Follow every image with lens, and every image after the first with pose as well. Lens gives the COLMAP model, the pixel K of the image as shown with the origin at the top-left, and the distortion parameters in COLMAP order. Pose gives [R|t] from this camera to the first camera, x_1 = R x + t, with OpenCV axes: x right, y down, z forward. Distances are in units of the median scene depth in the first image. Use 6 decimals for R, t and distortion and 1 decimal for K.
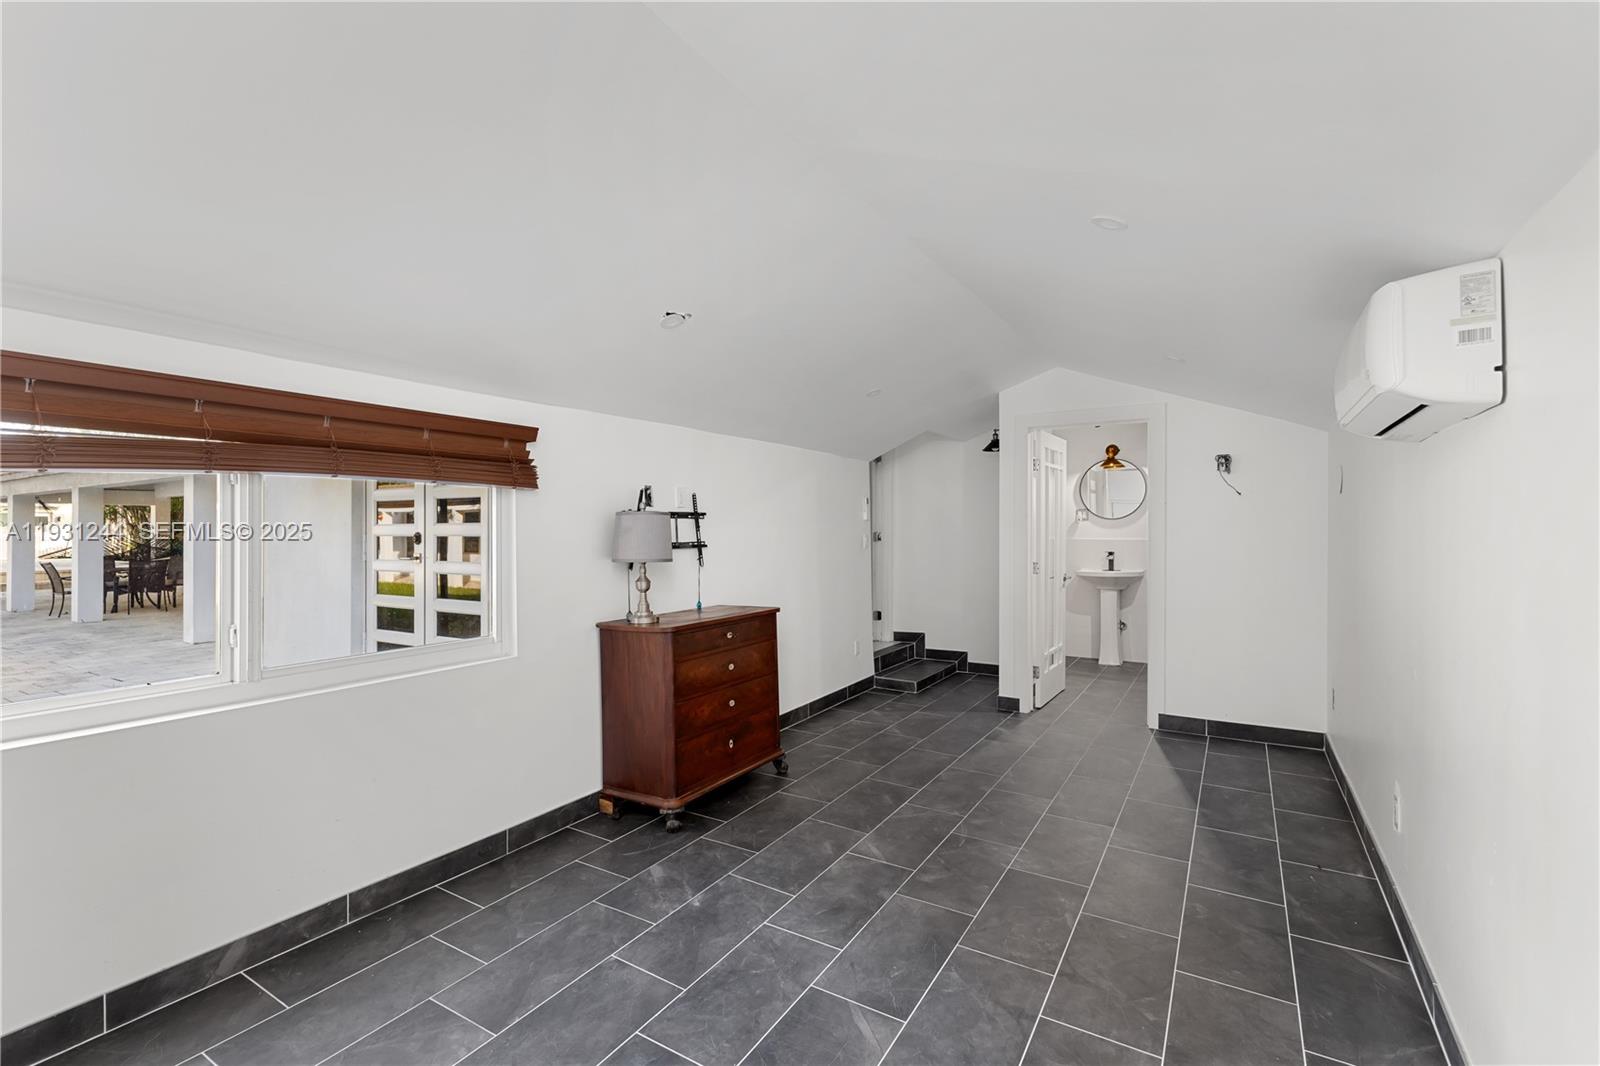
lens RADIAL K [[695.6, 0, 802.6], [0, 695.6, 529.9], [0, 0, 1]] dist [0.011035, -0.000031]
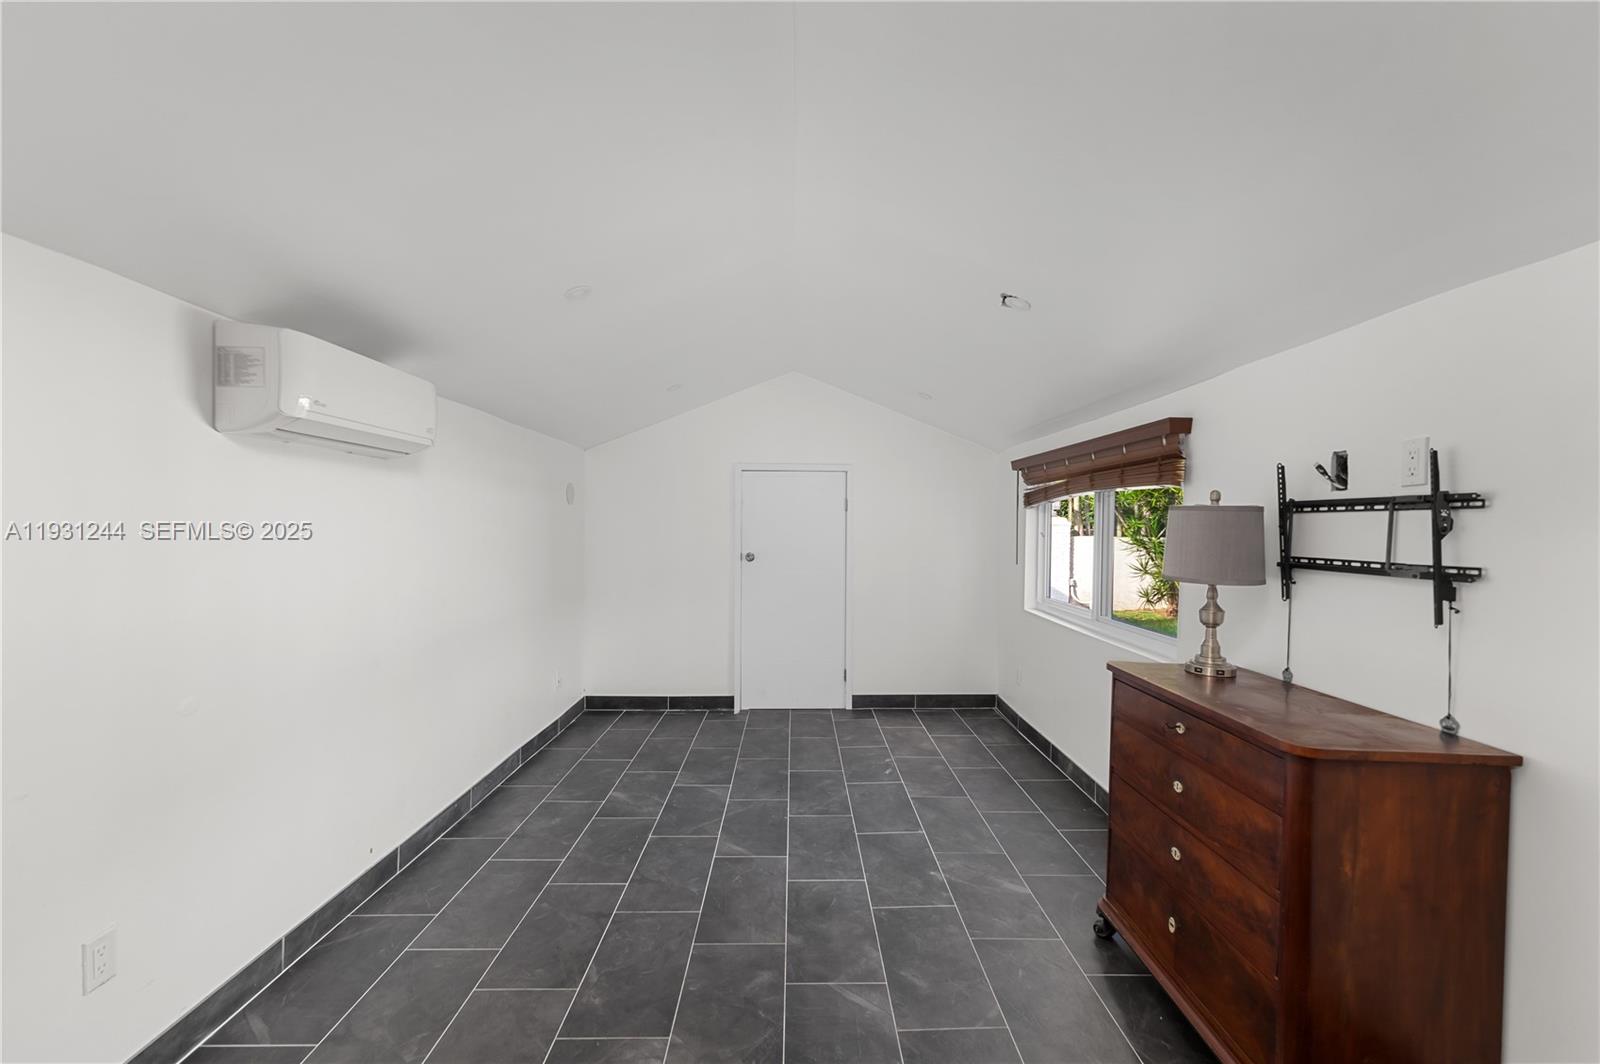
lens RADIAL K [[695.6, 0, 801.4], [0, 695.6, 529.2], [0, 0, 1]] dist [0.011035, -0.000031]
pose [[-0.844110, 0.004912, -0.536147, 0.591583], [0.000060, 0.999959, 0.009067, -0.012884], [0.536170, 0.007622, -0.844076, 1.766312]]
